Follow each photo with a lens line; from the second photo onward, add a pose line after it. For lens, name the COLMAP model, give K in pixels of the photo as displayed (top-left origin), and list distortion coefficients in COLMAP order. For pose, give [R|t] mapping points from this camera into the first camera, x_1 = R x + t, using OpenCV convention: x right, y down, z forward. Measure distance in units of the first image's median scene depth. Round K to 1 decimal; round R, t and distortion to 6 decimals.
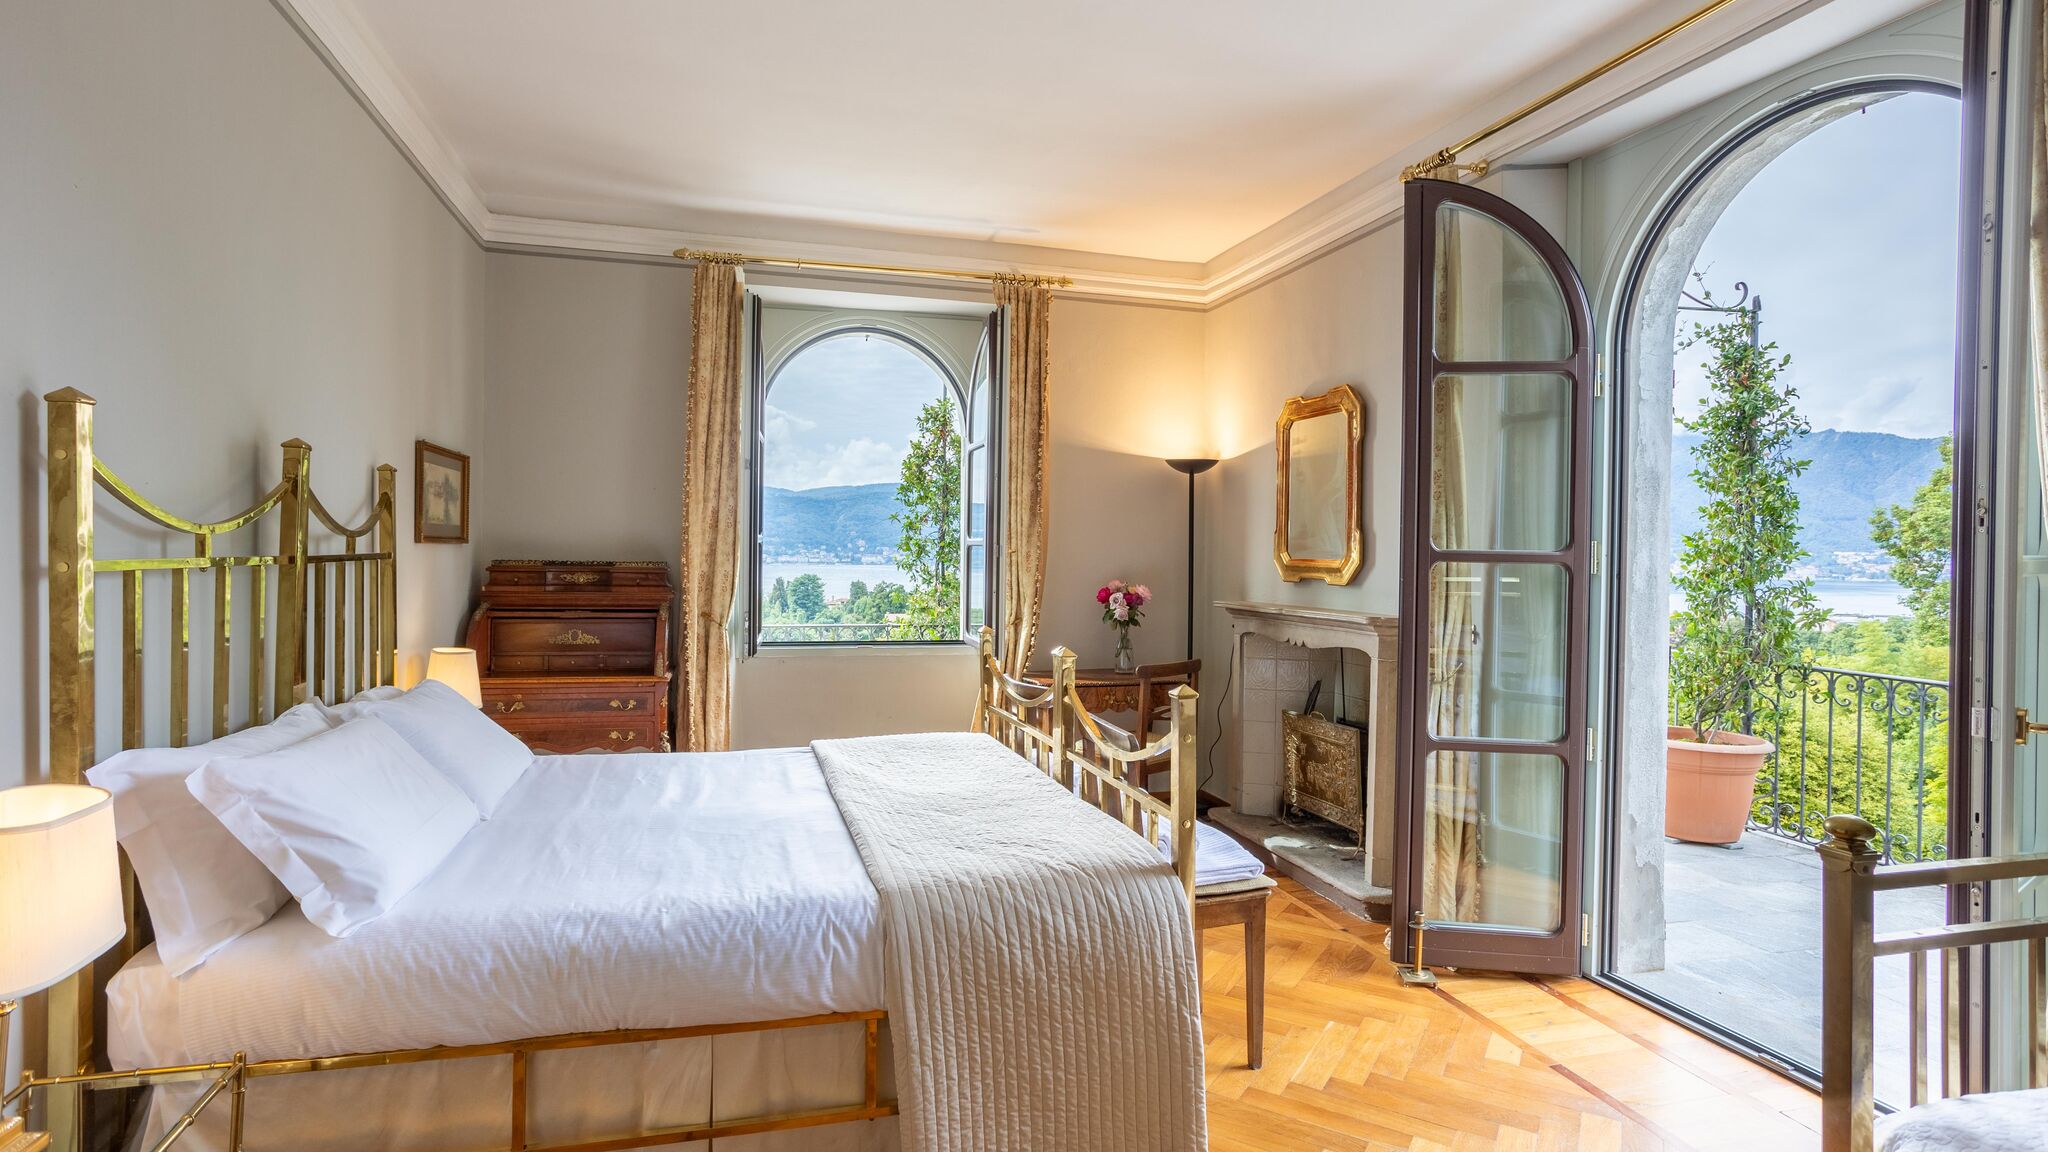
lens RADIAL K [[1054.6, 0, 1018.9], [0, 1054.6, 555.1], [0, 0, 1]] dist [-0.001633, -0.000320]
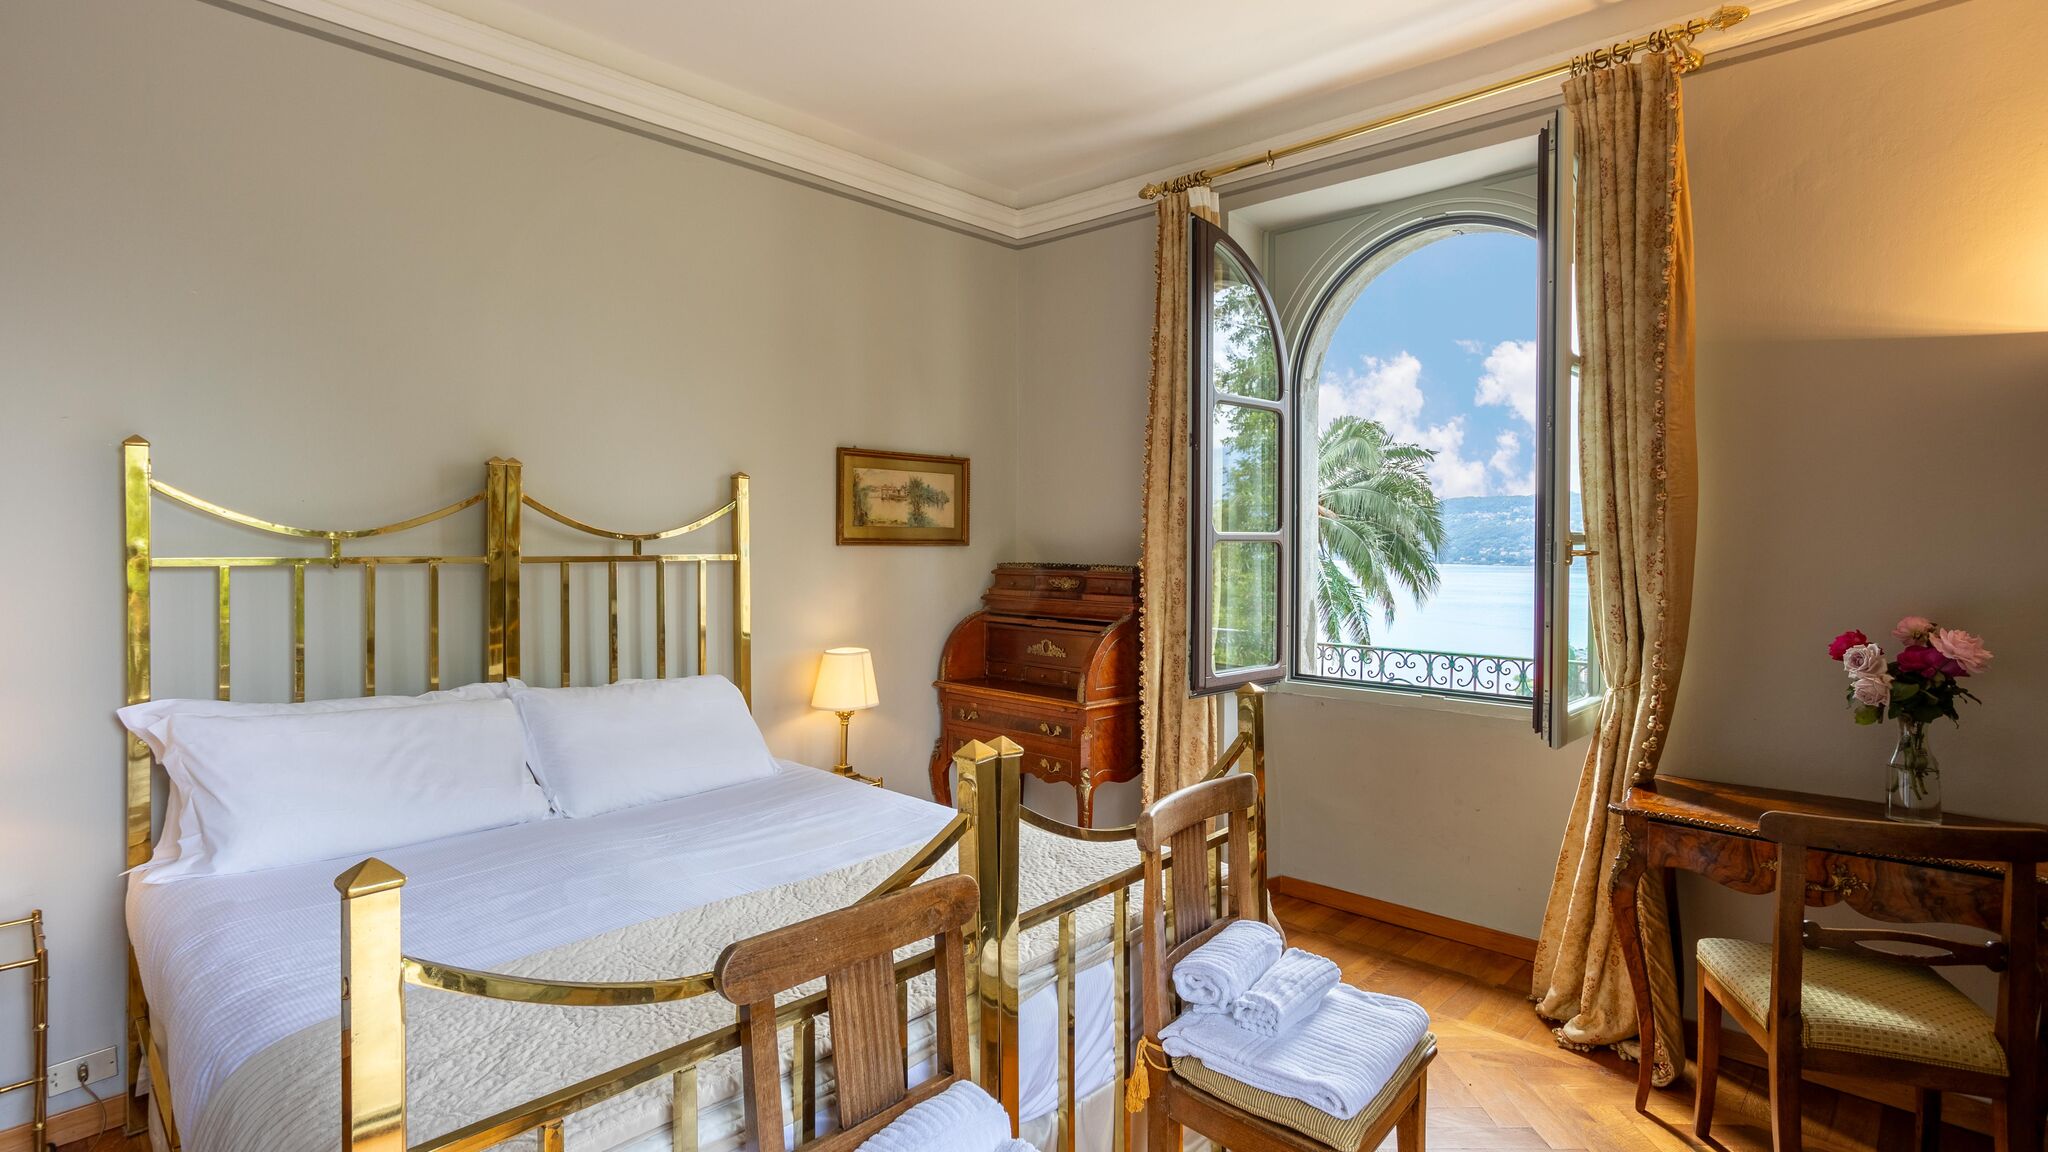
lens RADIAL K [[1054.6, 0, 1018.9], [0, 1054.6, 555.1], [0, 0, 1]] dist [-0.001633, -0.000320]
pose [[0.510460, -0.001140, -0.859901, 0.339809], [-0.004133, 0.999984, -0.003779, 0.000763], [0.859892, 0.005483, 0.510447, 0.502115]]
